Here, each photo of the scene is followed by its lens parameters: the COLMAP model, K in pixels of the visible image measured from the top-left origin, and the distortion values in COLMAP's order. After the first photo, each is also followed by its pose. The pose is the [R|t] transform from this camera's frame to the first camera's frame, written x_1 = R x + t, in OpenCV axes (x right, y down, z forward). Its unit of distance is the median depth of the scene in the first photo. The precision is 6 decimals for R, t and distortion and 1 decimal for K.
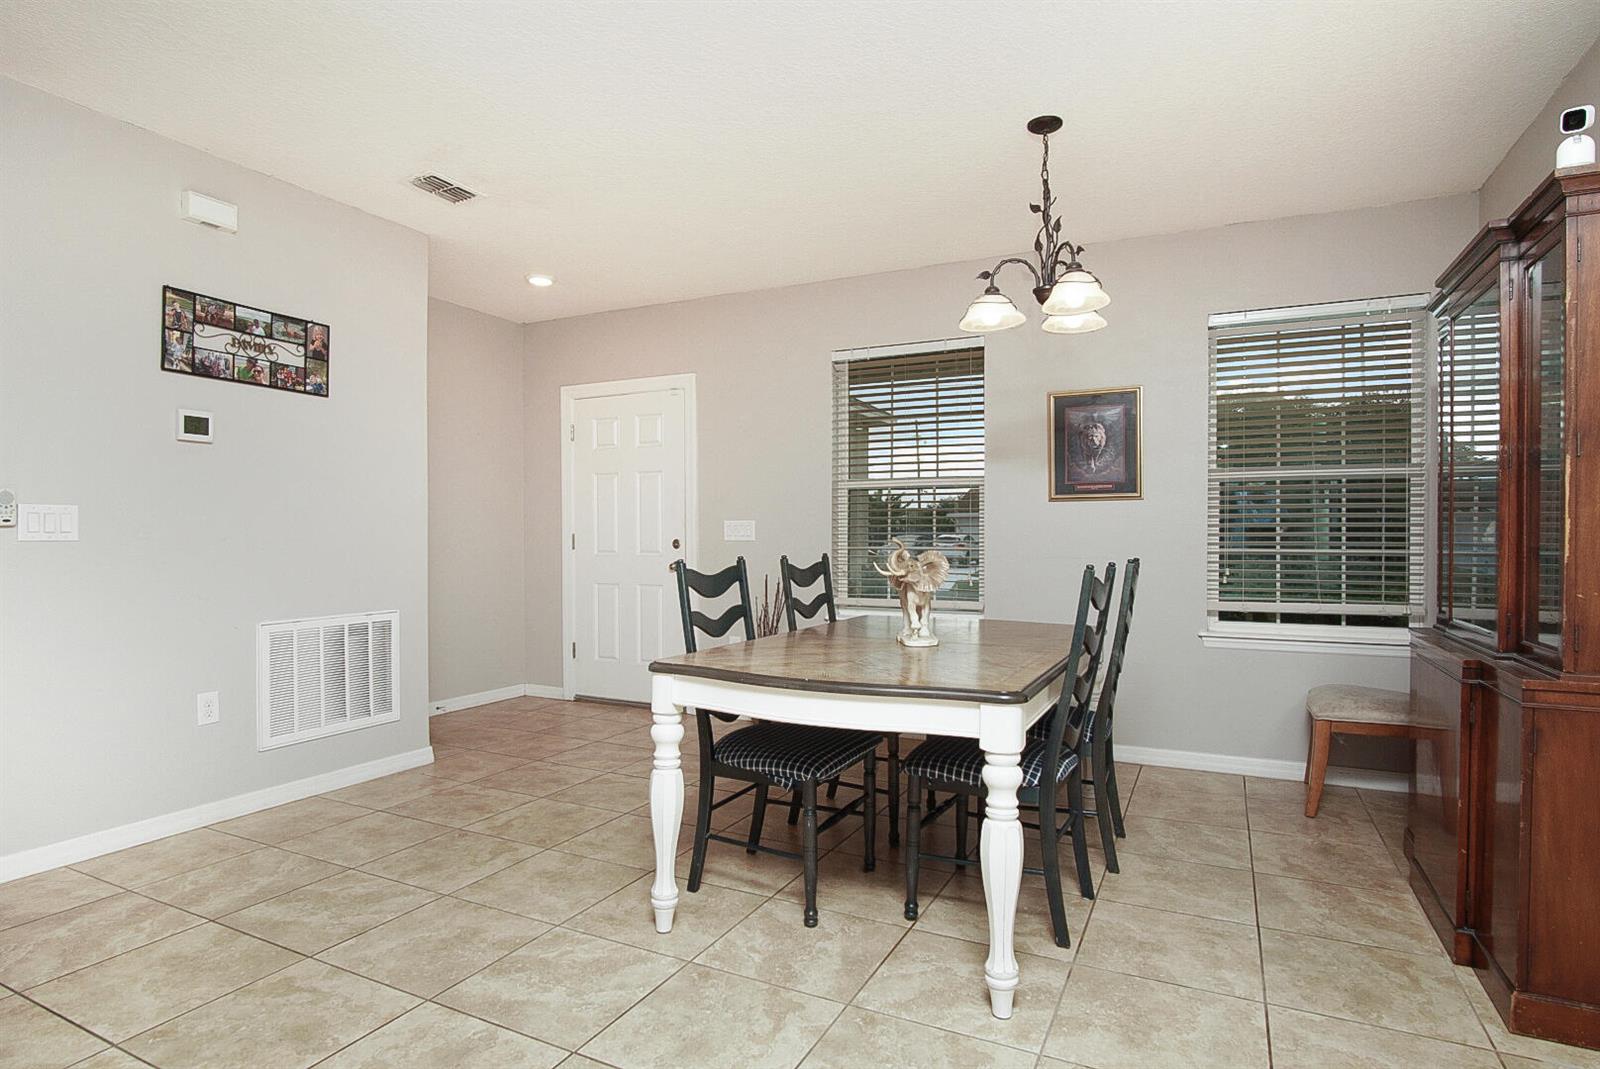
lens RADIAL K [[860.4, 0, 789.4], [0, 860.4, 538.5], [0, 0, 1]] dist [-0.030681, 0.002145]
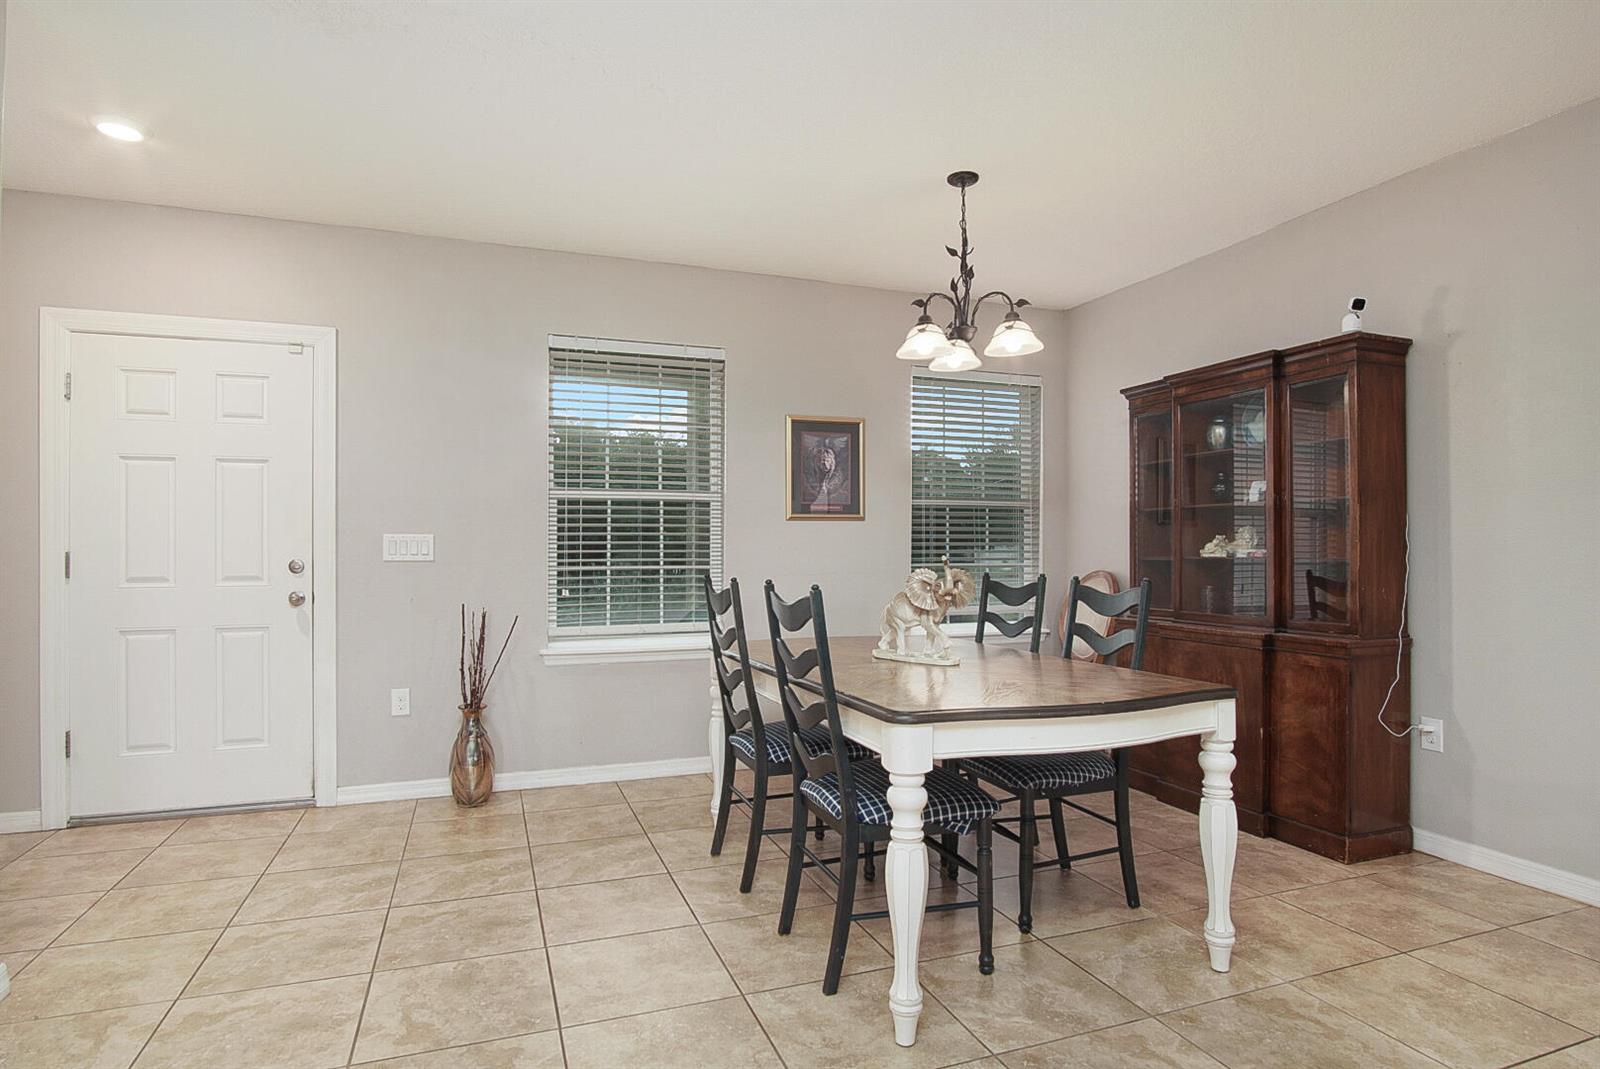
lens RADIAL K [[860.4, 0, 801.4], [0, 860.4, 540.4], [0, 0, 1]] dist [-0.030681, 0.002145]
pose [[0.678738, 0.006711, 0.734350, -0.530002], [0.004492, 0.999902, -0.013289, -0.005301], [-0.734367, 0.012318, 0.678641, 0.338271]]
